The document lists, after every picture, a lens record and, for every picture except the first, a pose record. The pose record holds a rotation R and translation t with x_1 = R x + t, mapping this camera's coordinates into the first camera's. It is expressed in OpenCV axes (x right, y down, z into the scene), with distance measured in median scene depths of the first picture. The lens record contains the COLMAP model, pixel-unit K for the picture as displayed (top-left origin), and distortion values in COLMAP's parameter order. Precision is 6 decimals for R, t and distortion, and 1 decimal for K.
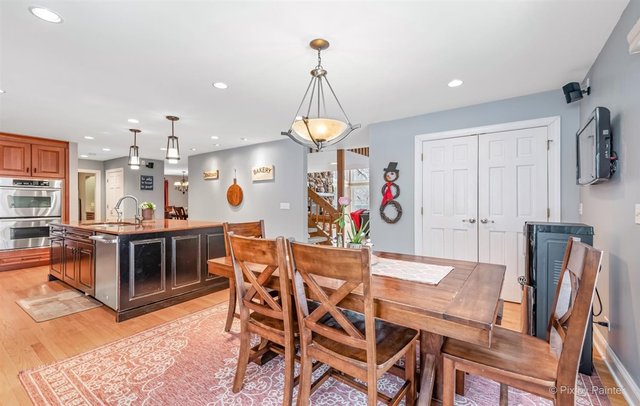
lens RADIAL K [[271.4, 0, 320.0], [0, 271.4, 203.0], [0, 0, 1]] dist [0.002728, 0.000176]
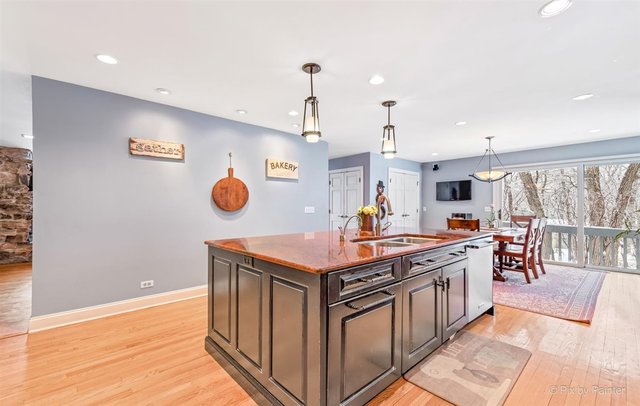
lens RADIAL K [[276.0, 0, 322.6], [0, 276.0, 205.2], [0, 0, 1]] dist [0.002243, 0.000099]
pose [[0.220681, 0.011310, 0.975280, -1.020922], [0.003002, 0.999920, -0.012275, 0.006880], [-0.975341, 0.005637, 0.220630, 0.735119]]
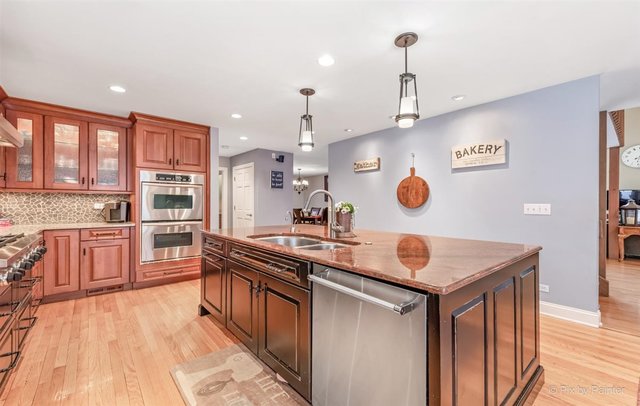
lens RADIAL K [[268.4, 0, 320.0], [0, 268.4, 203.0], [0, 0, 1]] dist [0.002041, 0.000058]
pose [[0.965078, -0.000863, -0.261963, -0.411454], [-0.000696, 0.999983, -0.005855, 0.003241], [0.261963, 0.005833, 0.965060, 0.330744]]
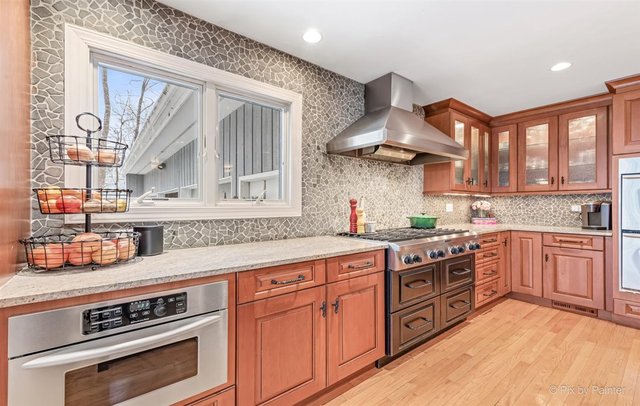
lens RADIAL K [[276.0, 0, 322.6], [0, 276.0, 205.2], [0, 0, 1]] dist [0.002243, 0.000099]
pose [[-0.297493, -0.003471, -0.954718, -0.391781], [-0.000888, 0.999994, -0.003359, 0.003095], [0.954724, -0.000152, -0.297494, 0.502316]]
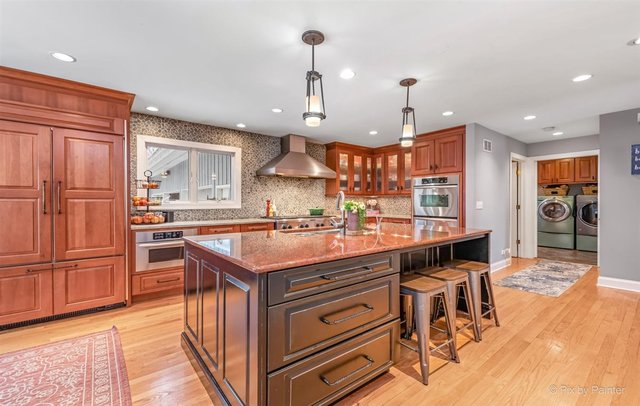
lens RADIAL K [[277.7, 0, 327.8], [0, 277.7, 203.6], [0, 0, 1]] dist [0.001895, 0.000221]
pose [[-0.288893, 0.003100, -0.957356, -0.029512], [0.001364, 0.999995, 0.002826, 0.002337], [0.957360, -0.000490, -0.288896, 0.861727]]
